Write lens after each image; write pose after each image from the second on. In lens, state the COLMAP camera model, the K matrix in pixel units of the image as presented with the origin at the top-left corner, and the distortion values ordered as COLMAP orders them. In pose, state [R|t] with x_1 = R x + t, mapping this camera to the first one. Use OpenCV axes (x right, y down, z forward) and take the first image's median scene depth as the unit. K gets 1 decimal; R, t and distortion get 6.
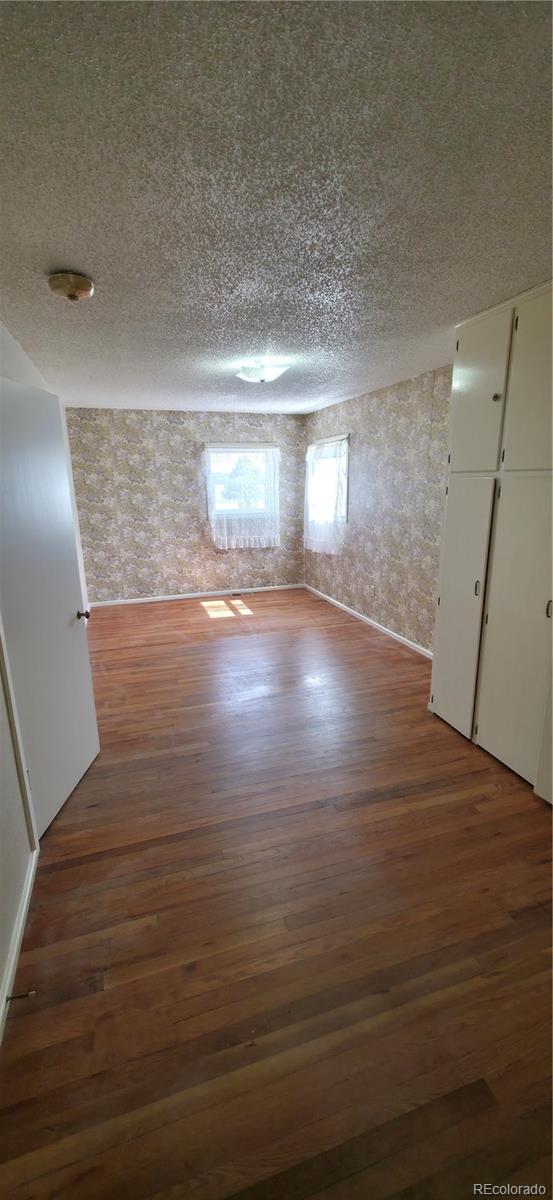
lens RADIAL K [[476.6, 0, 276.5], [0, 476.6, 600.0], [0, 0, 1]] dist [-0.000365, 0.000013]
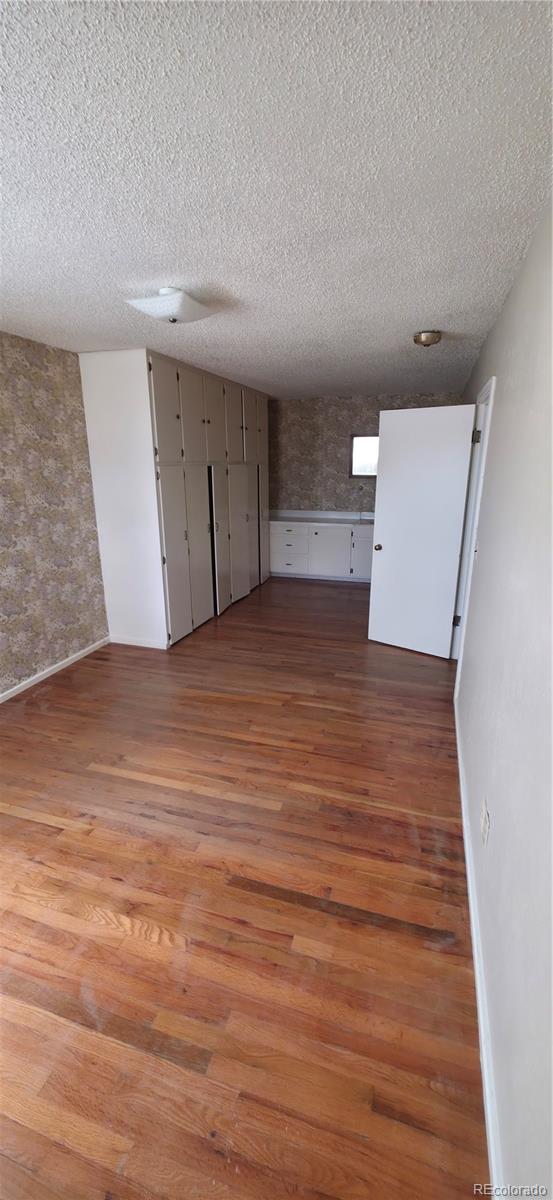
lens RADIAL K [[476.6, 0, 276.5], [0, 476.6, 600.0], [0, 0, 1]] dist [-0.000365, 0.000013]
pose [[-0.809807, -0.153490, 0.566263, -0.470583], [0.153656, 0.875996, 0.457188, -0.321875], [-0.566217, 0.457244, -0.685803, 1.252268]]
